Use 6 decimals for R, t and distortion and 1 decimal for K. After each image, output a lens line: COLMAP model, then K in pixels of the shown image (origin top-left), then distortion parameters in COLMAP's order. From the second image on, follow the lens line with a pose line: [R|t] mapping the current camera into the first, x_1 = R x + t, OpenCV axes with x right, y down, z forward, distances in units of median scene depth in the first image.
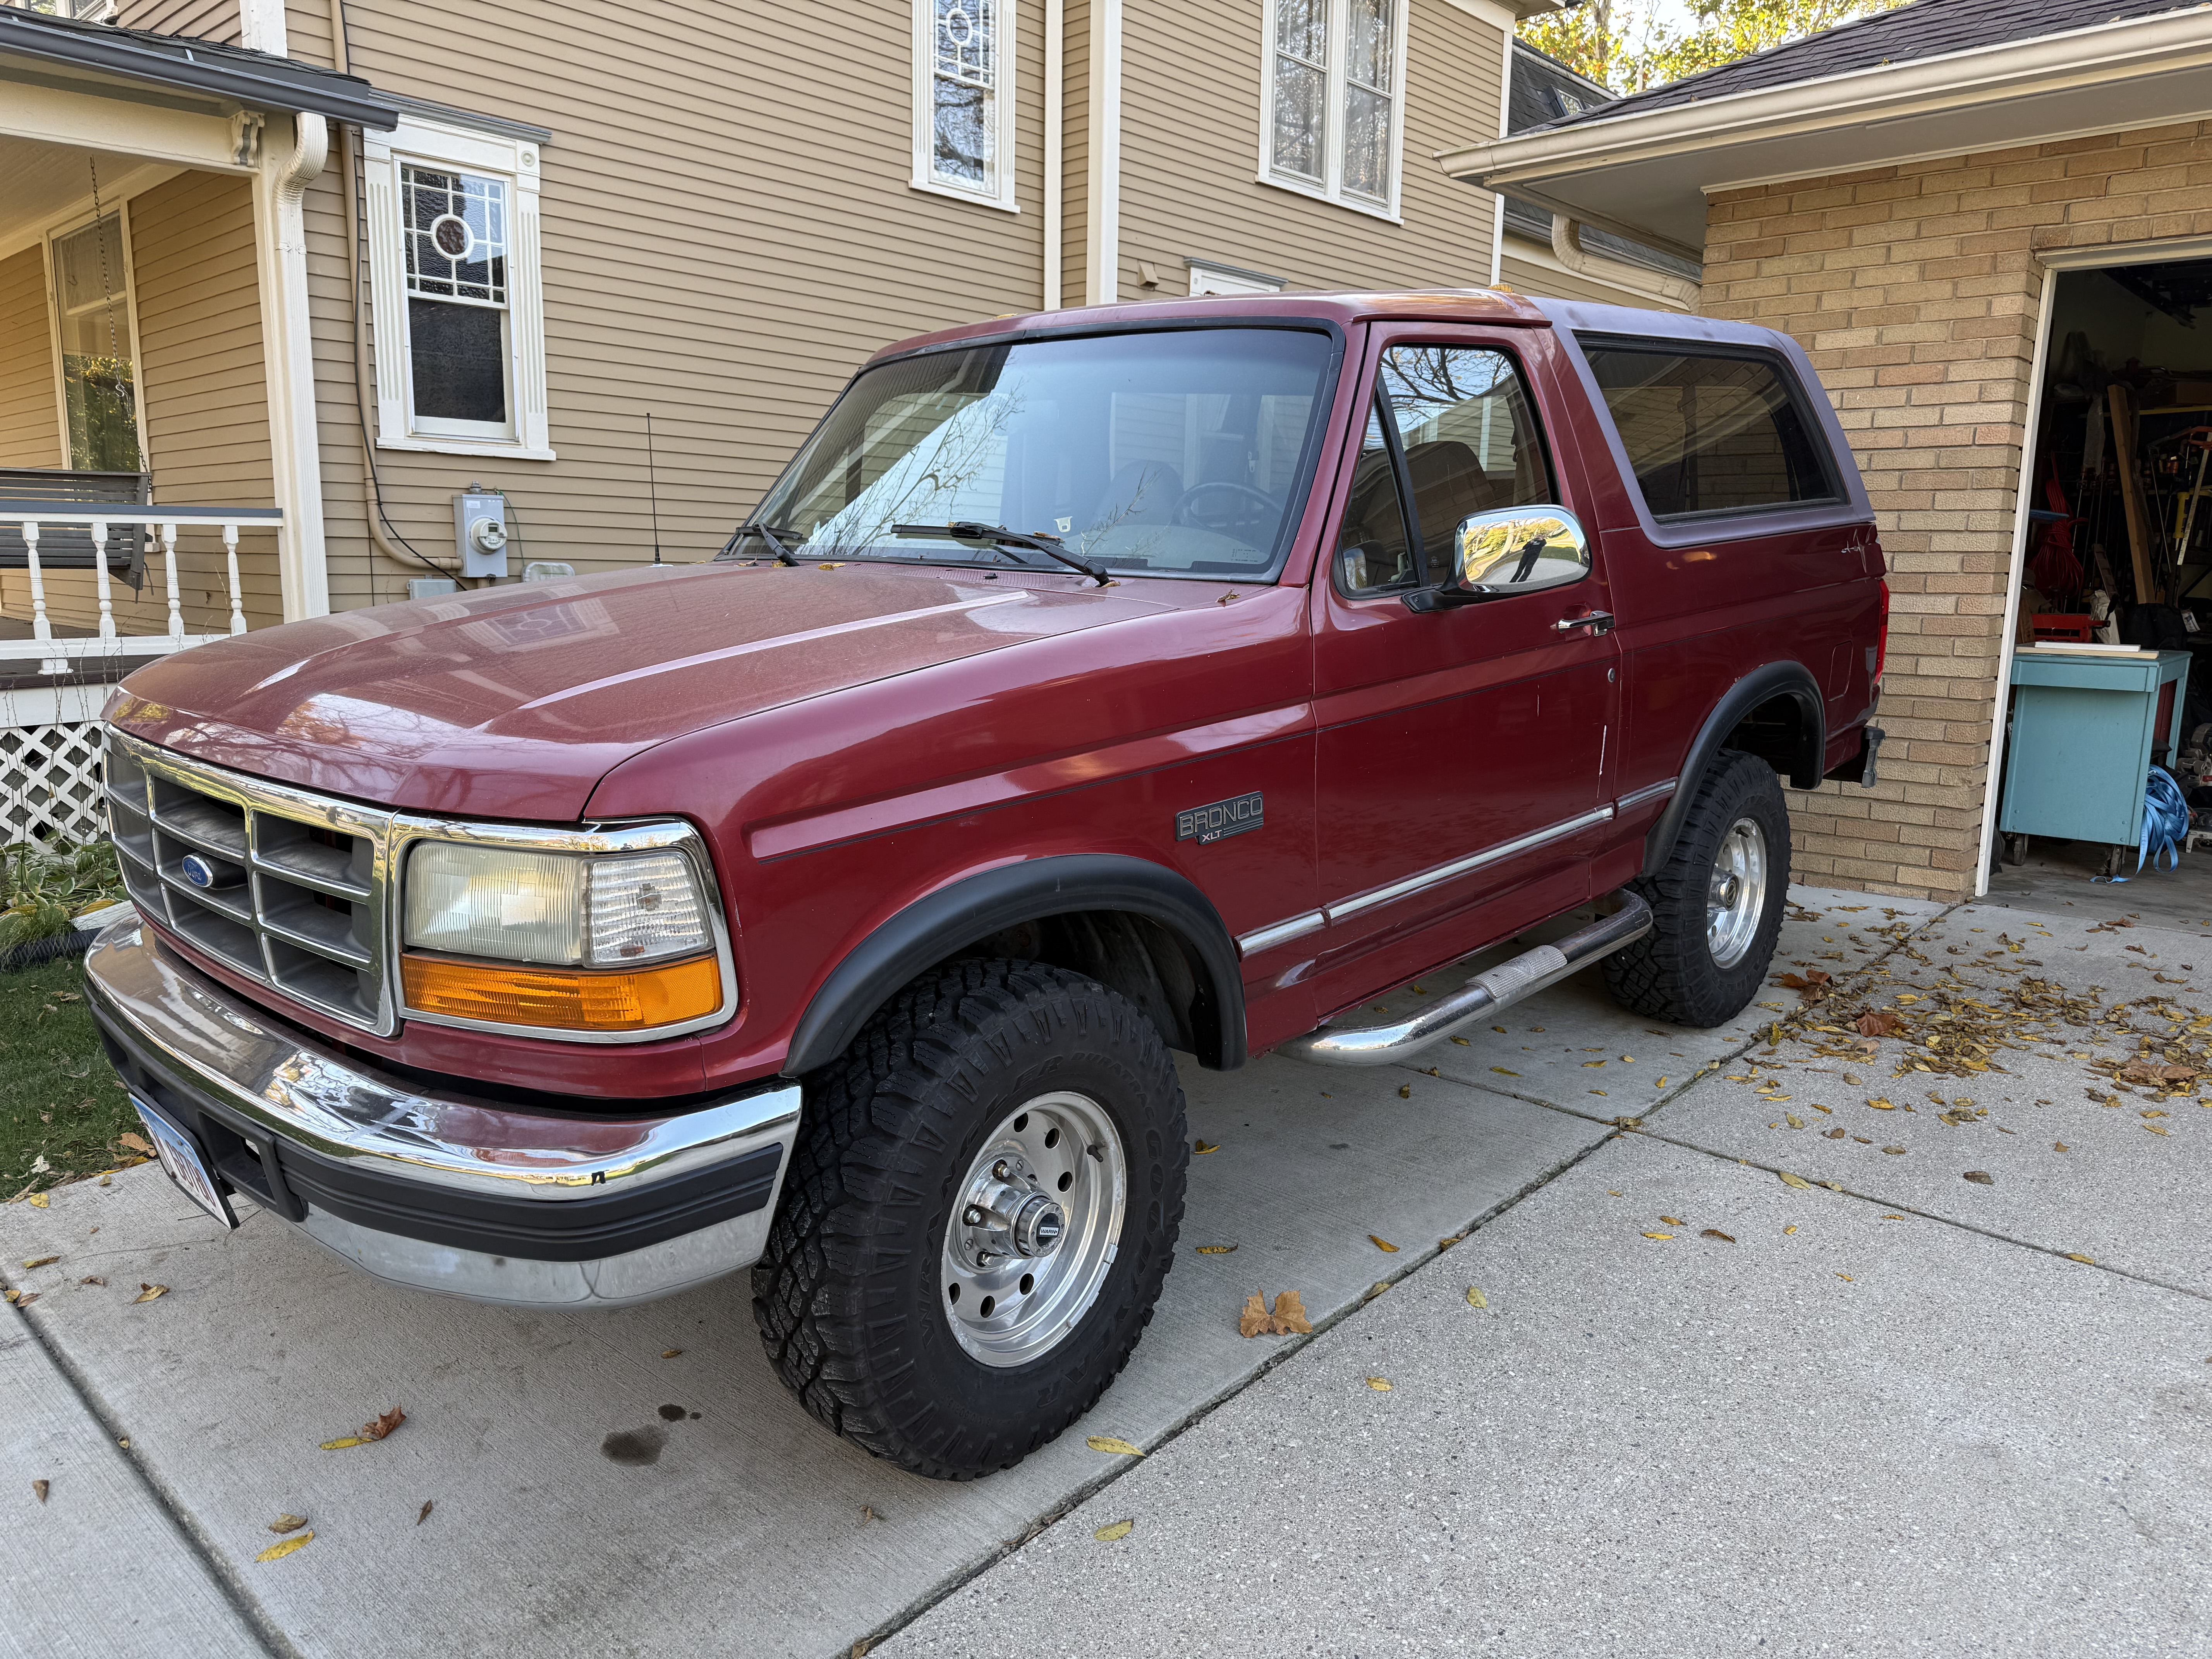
lens RADIAL K [[1571.5, 0, 1109.5], [0, 1571.5, 826.3], [0, 0, 1]] dist [0.006843, 0.002848]
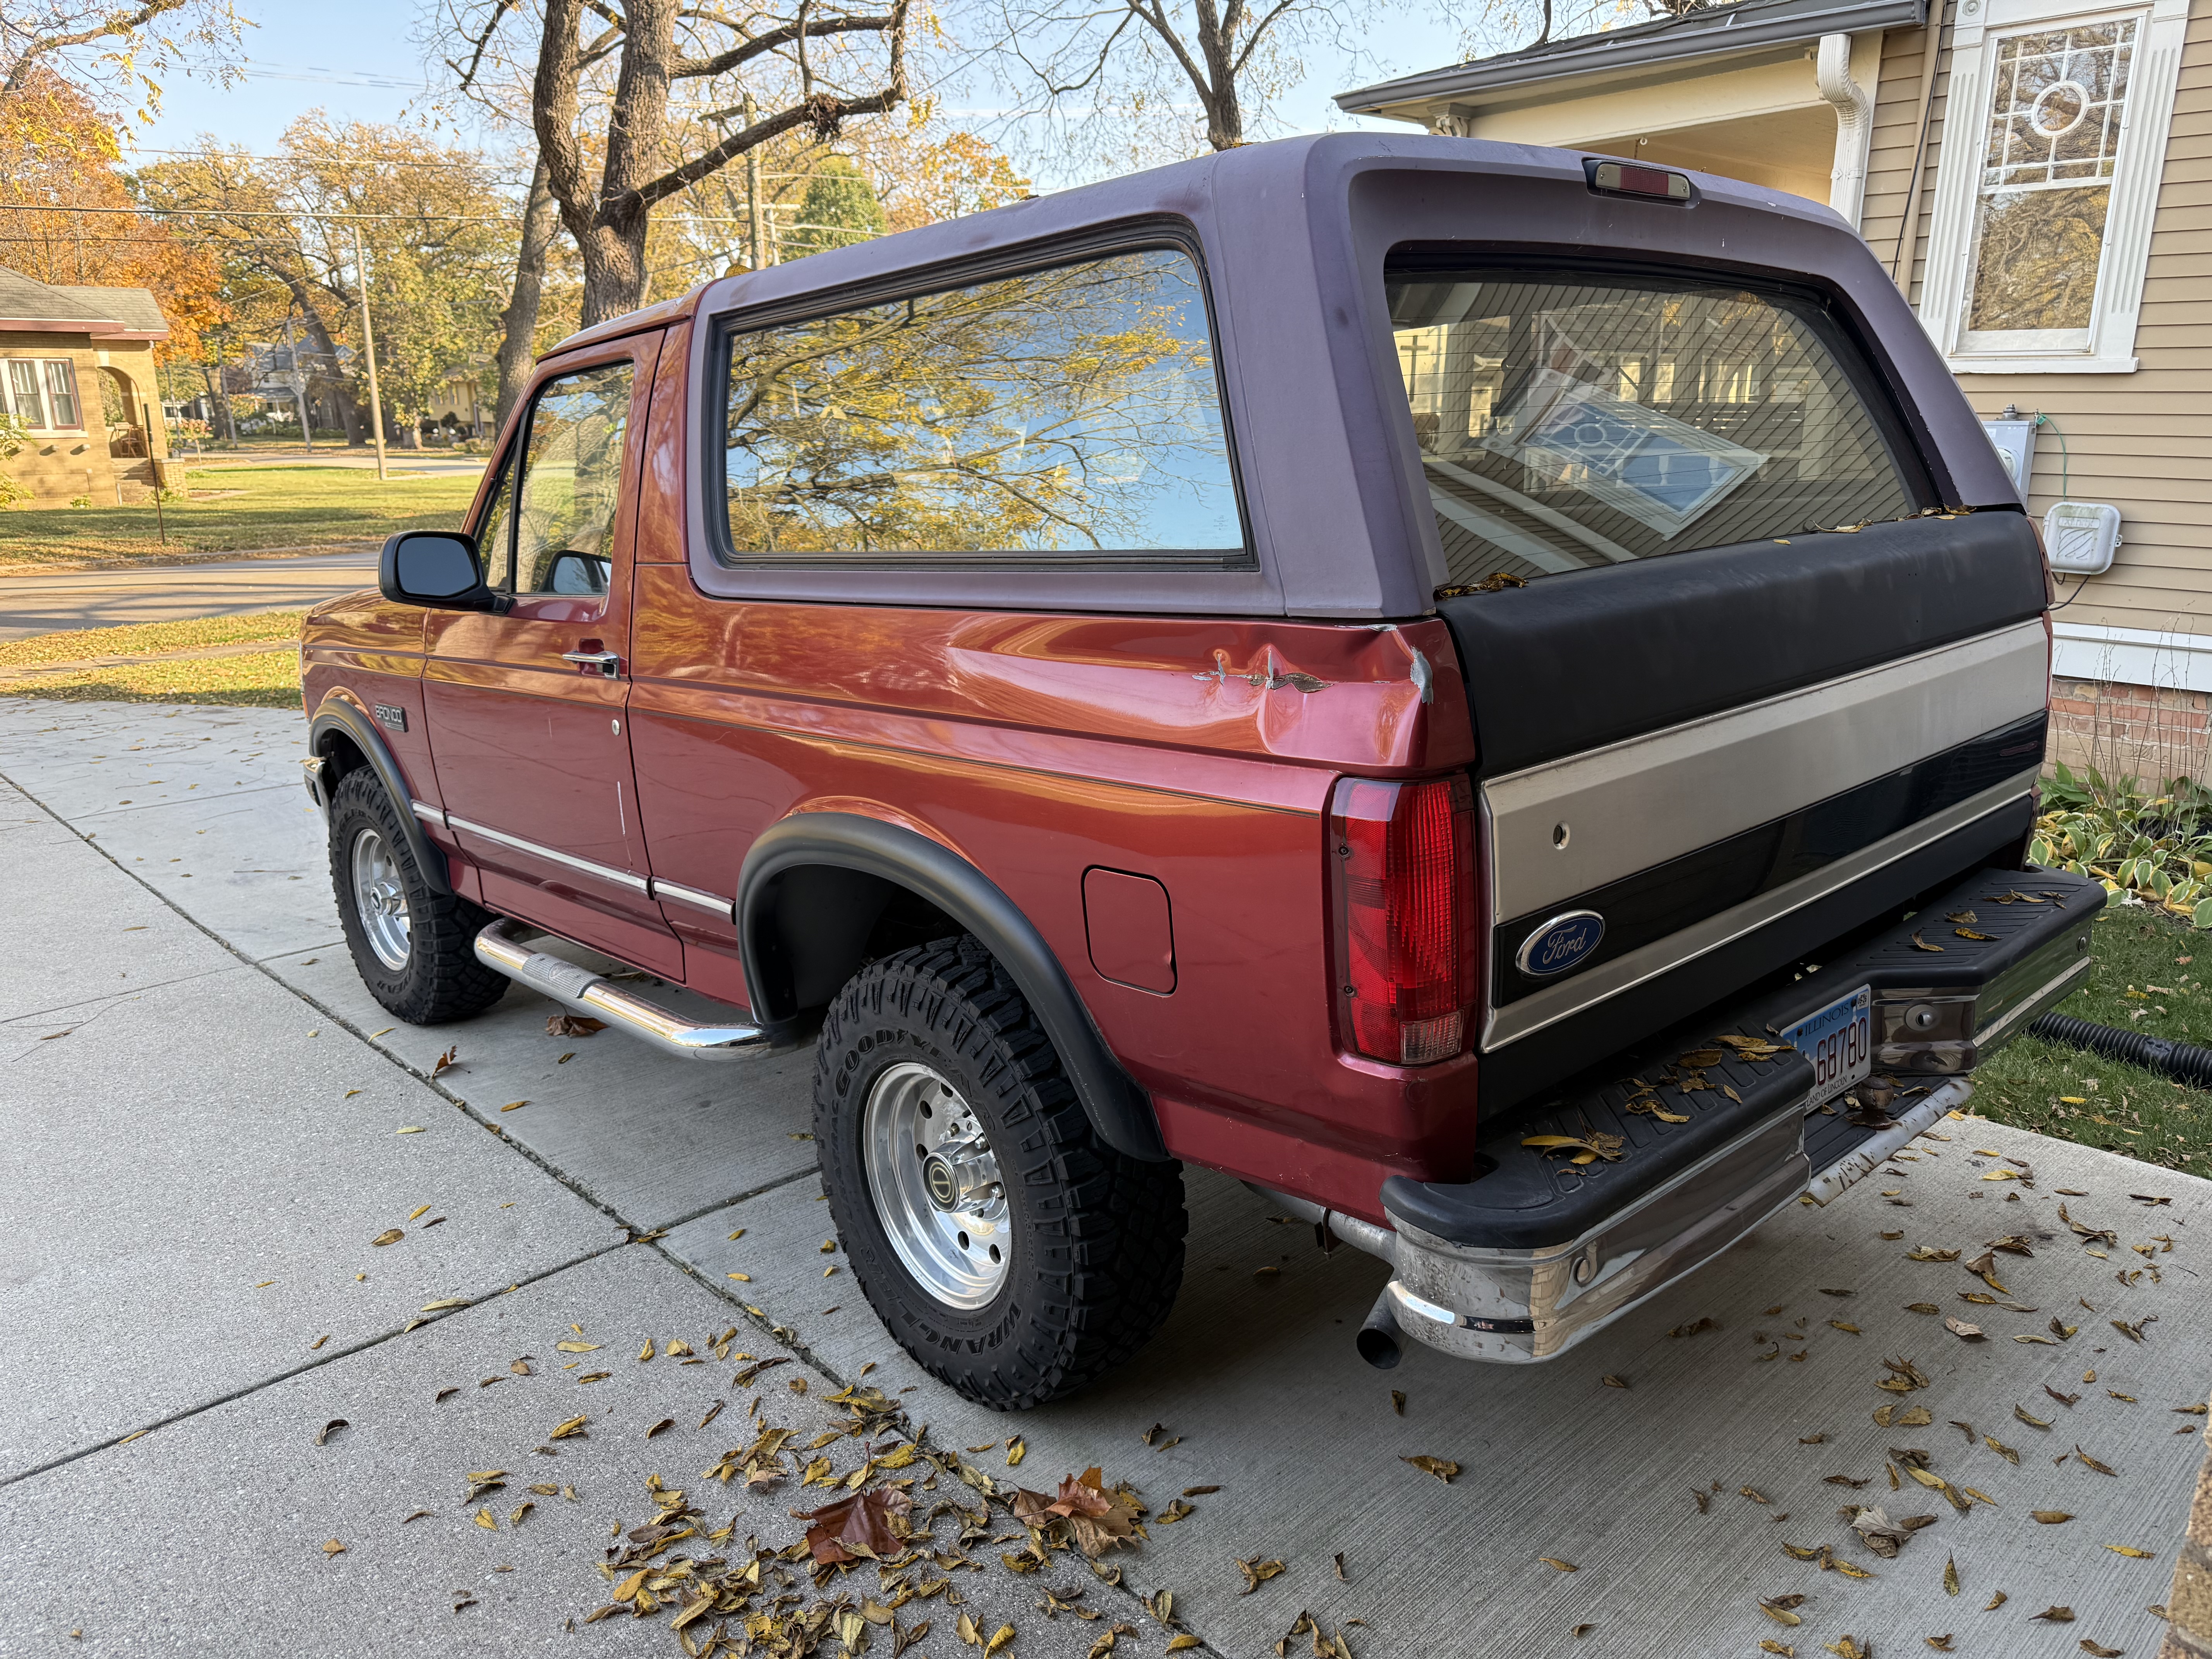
lens RADIAL K [[1571.5, 0, 1109.5], [0, 1571.5, 826.3], [0, 0, 1]] dist [0.006843, 0.002848]
pose [[-0.076989, 0.253305, -0.964318, 0.546813], [-0.162605, 0.951049, 0.262802, -0.153226], [0.983683, 0.177036, -0.032031, 0.612979]]
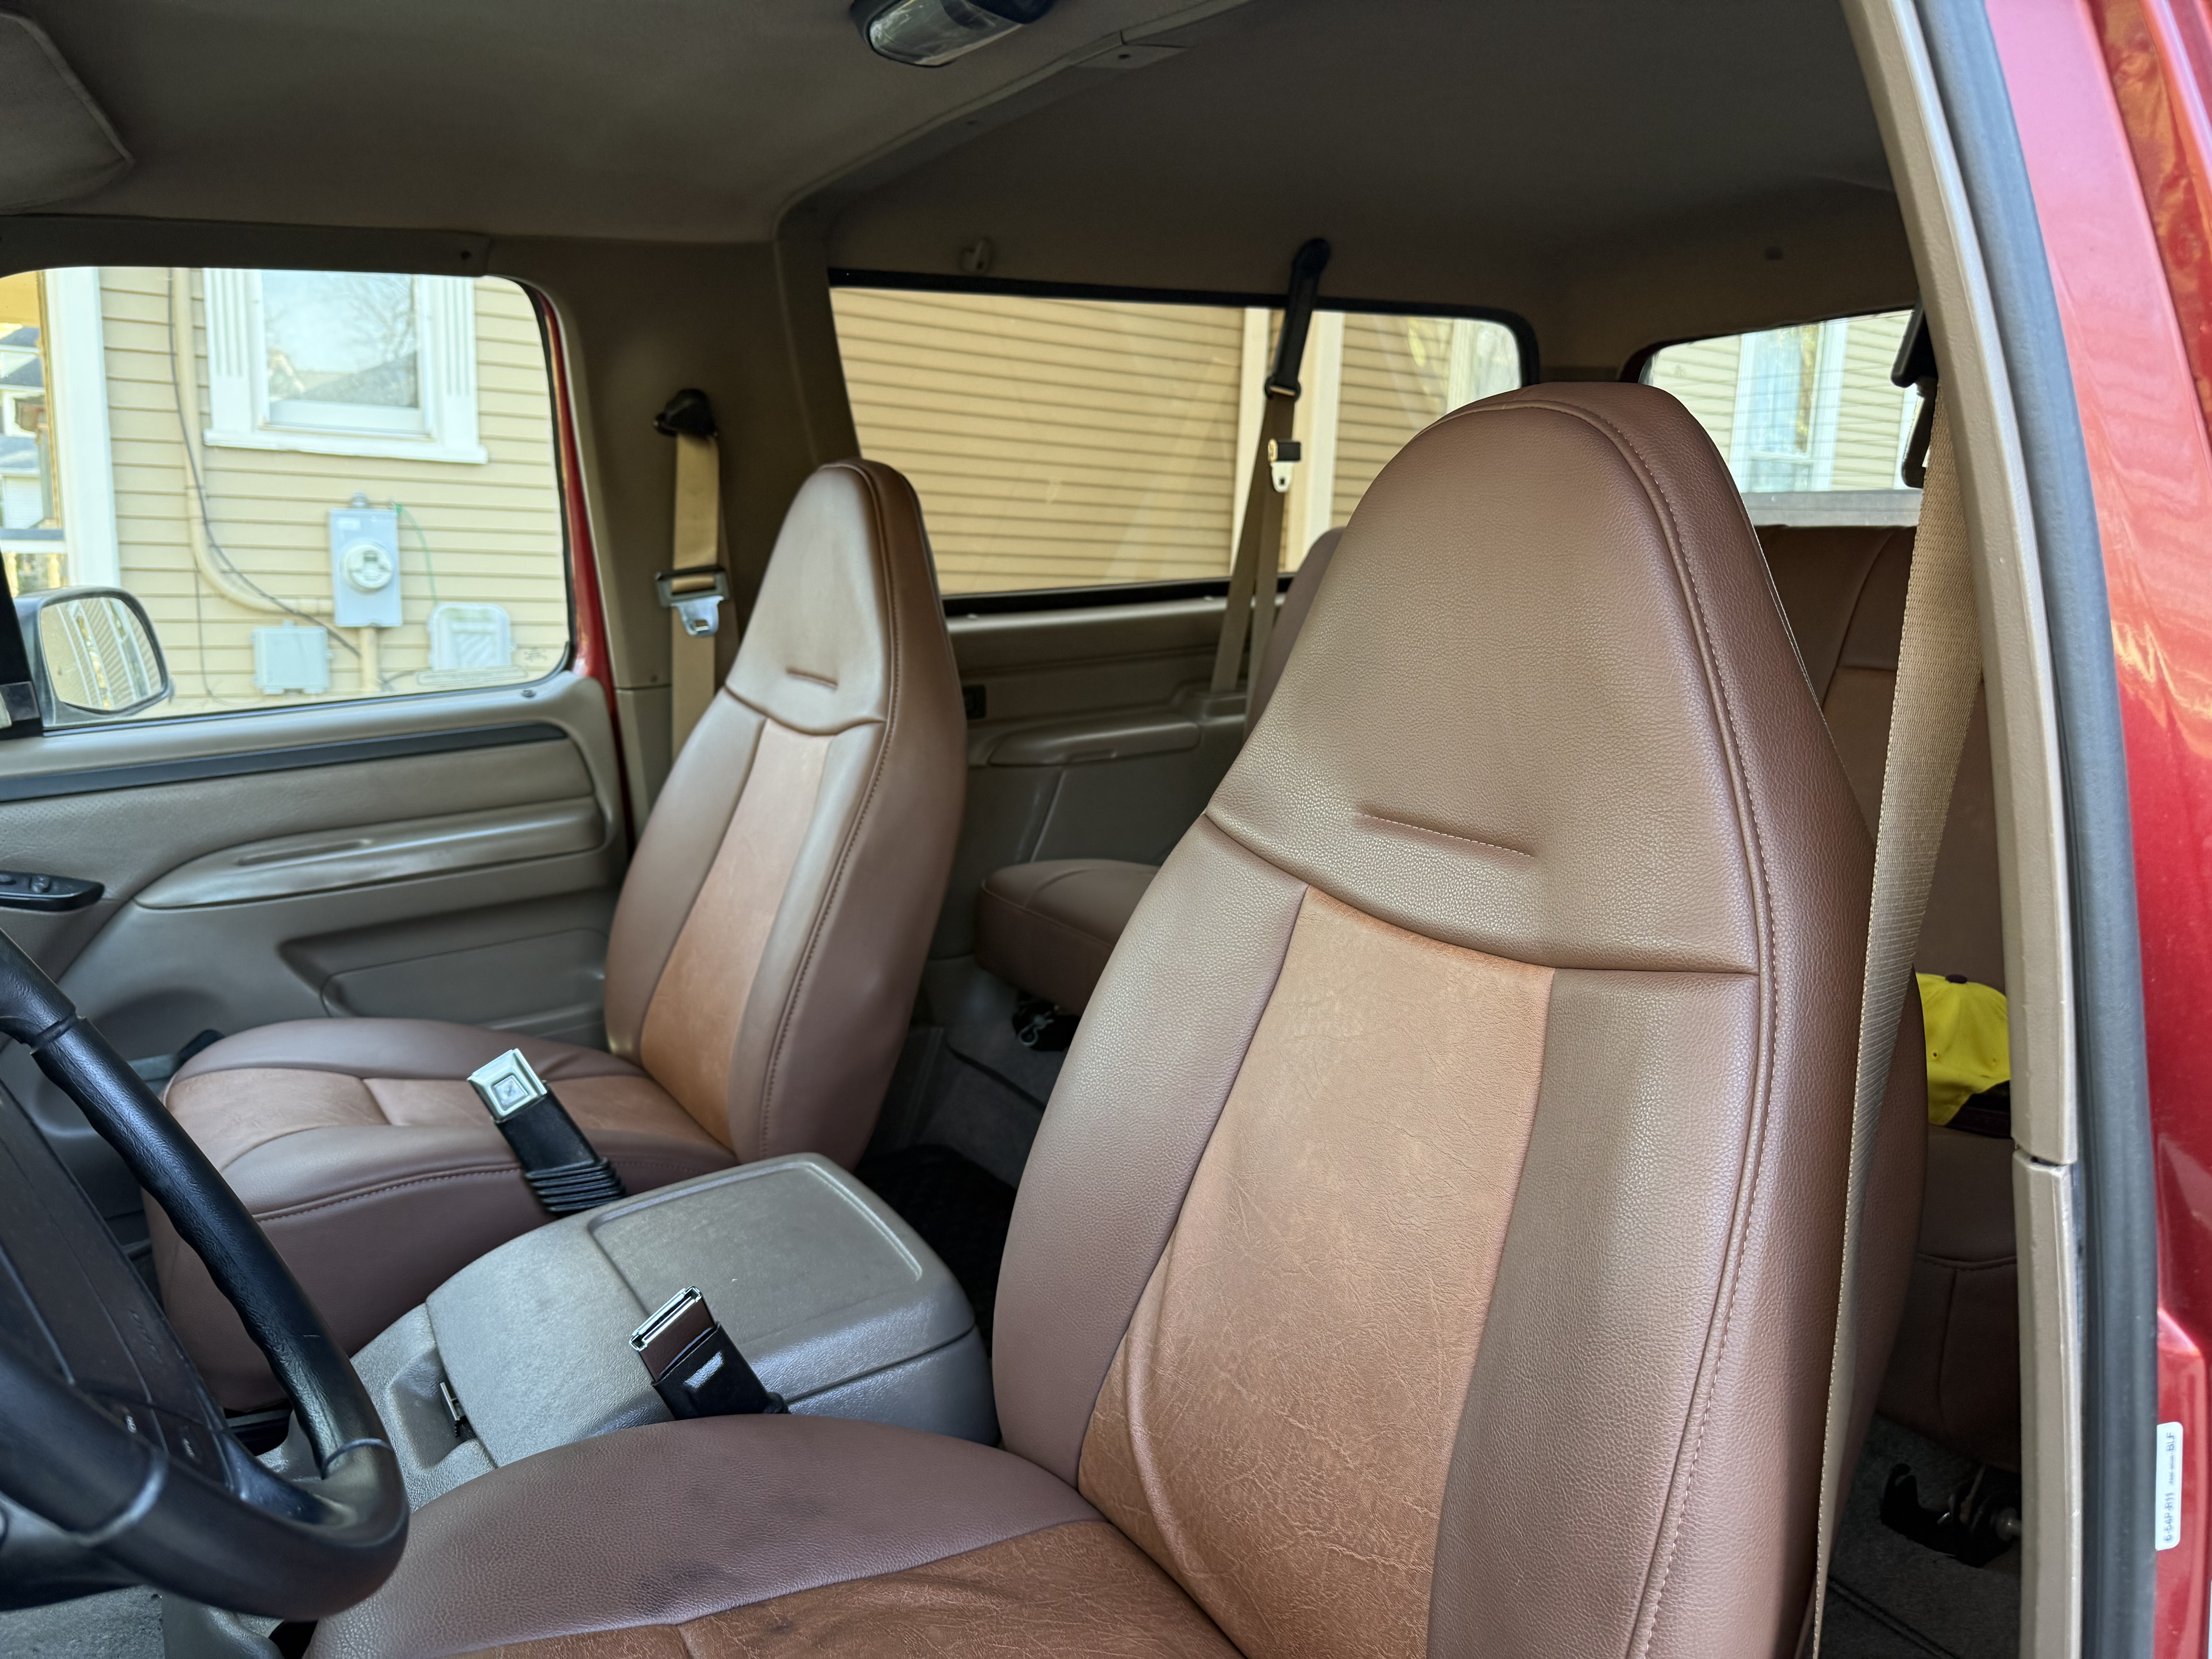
lens RADIAL K [[1571.5, 0, 1109.5], [0, 1571.5, 826.3], [0, 0, 1]] dist [0.006843, 0.002848]
pose [[0.984808, 0.049796, -0.166352, 0.063902], [-0.048630, 0.998755, 0.011075, -0.095431], [0.166697, -0.002817, 0.986004, 0.364678]]
